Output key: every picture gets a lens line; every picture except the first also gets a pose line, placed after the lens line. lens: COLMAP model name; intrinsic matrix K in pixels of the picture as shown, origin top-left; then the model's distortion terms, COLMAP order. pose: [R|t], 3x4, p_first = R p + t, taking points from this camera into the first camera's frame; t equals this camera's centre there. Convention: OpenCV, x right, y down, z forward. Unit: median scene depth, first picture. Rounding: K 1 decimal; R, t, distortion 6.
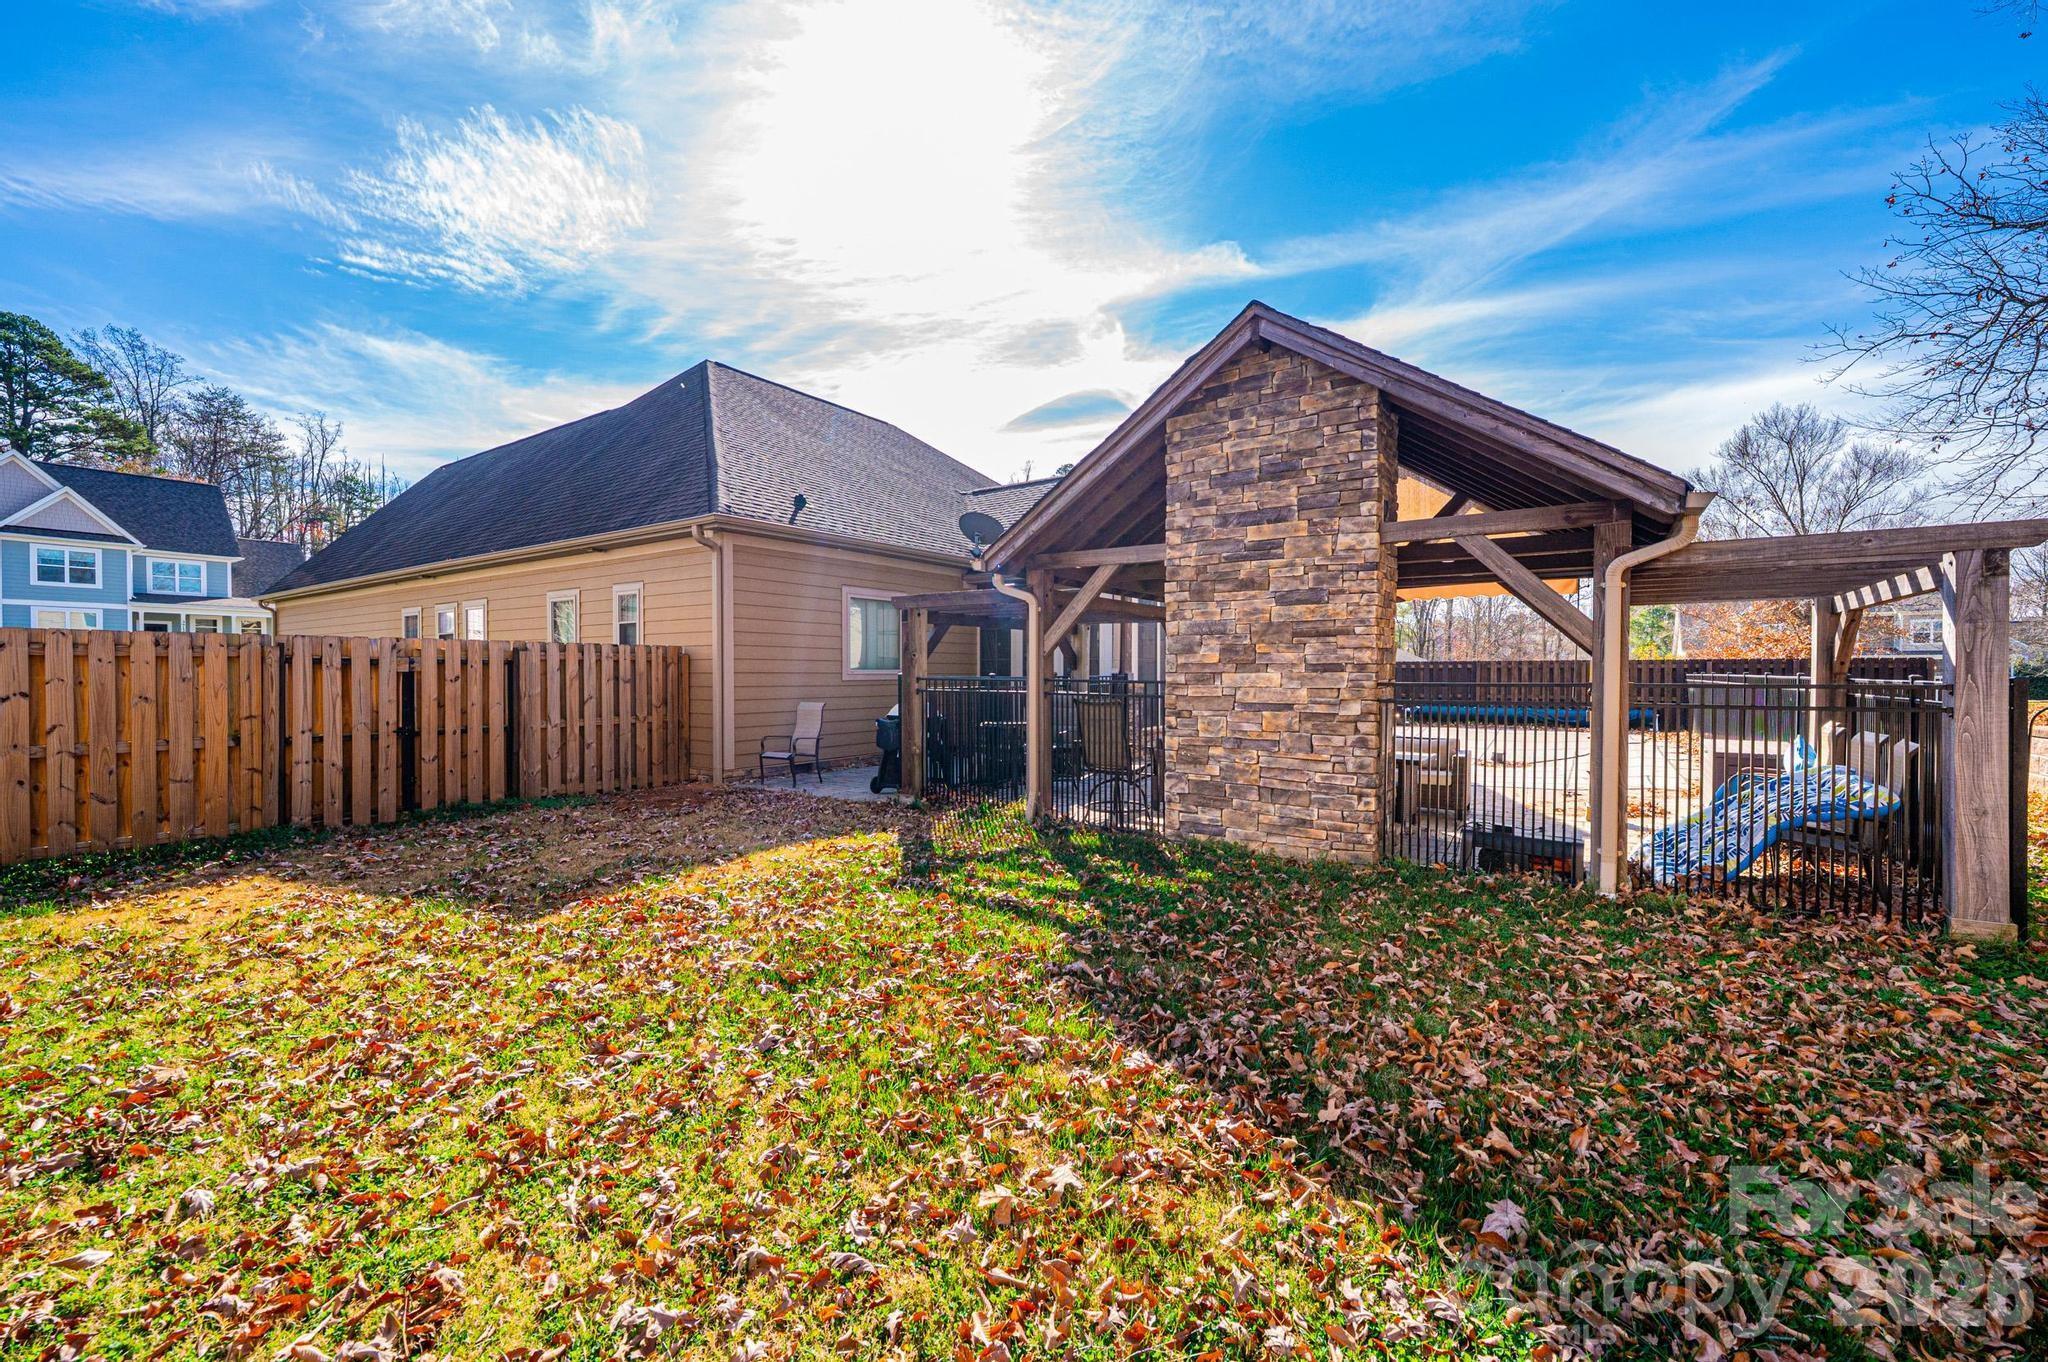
lens RADIAL K [[817.7, 0, 1015.8], [0, 817.7, 685.0], [0, 0, 1]] dist [-0.001407, -0.000082]
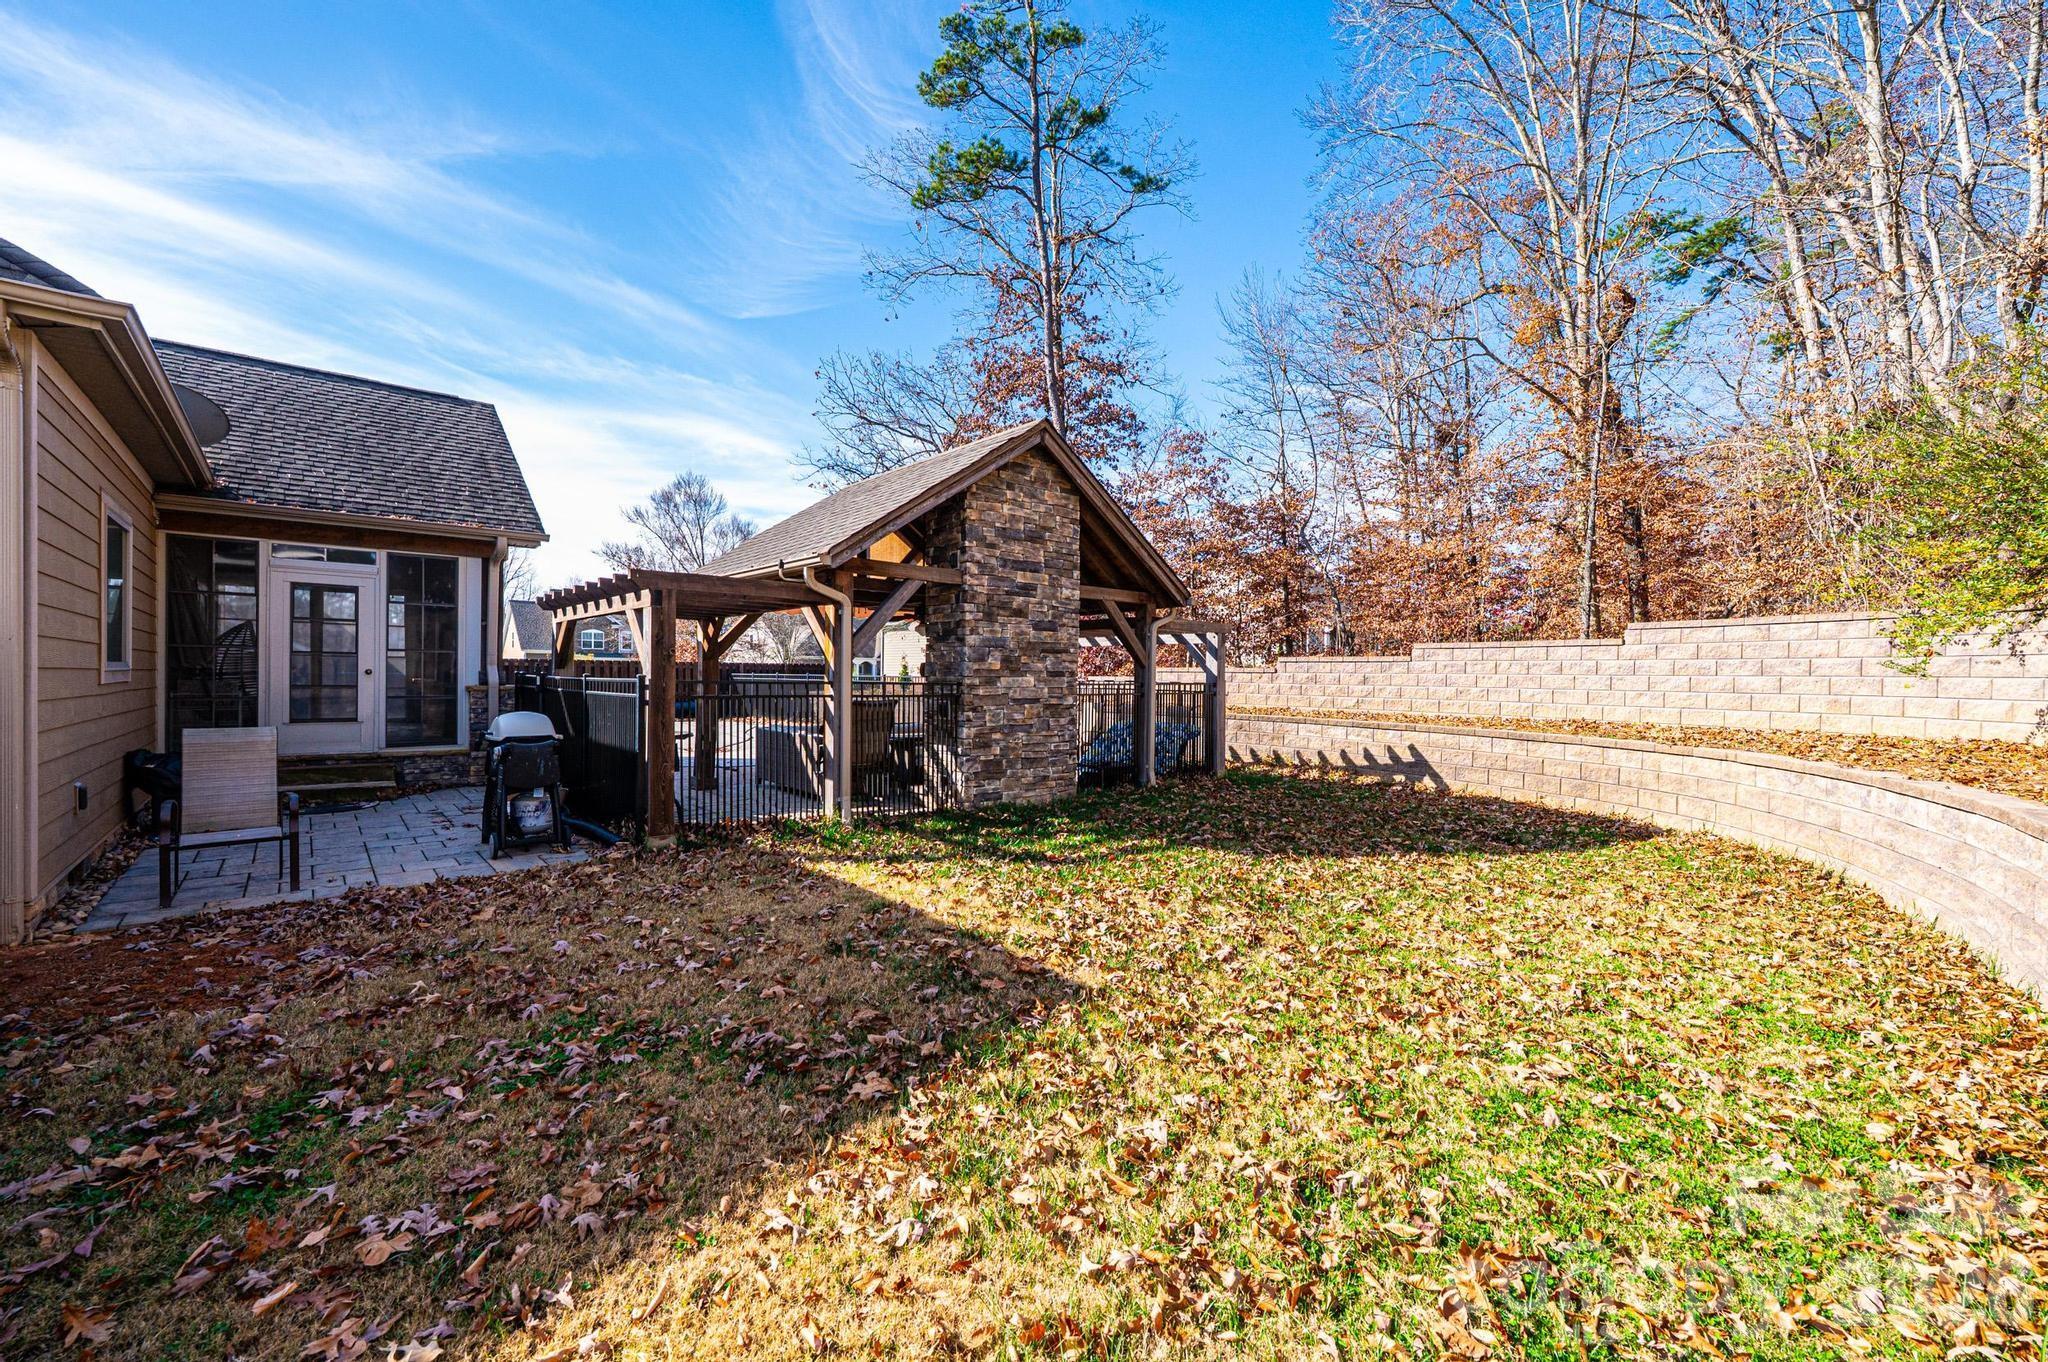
lens RADIAL K [[817.7, 0, 1013.4], [0, 817.7, 674.3], [0, 0, 1]] dist [-0.001407, -0.000082]
pose [[0.228841, 0.001458, 0.973463, -1.021117], [0.002537, 0.999995, -0.002094, -0.015793], [-0.973461, 0.002948, 0.228836, 0.663215]]
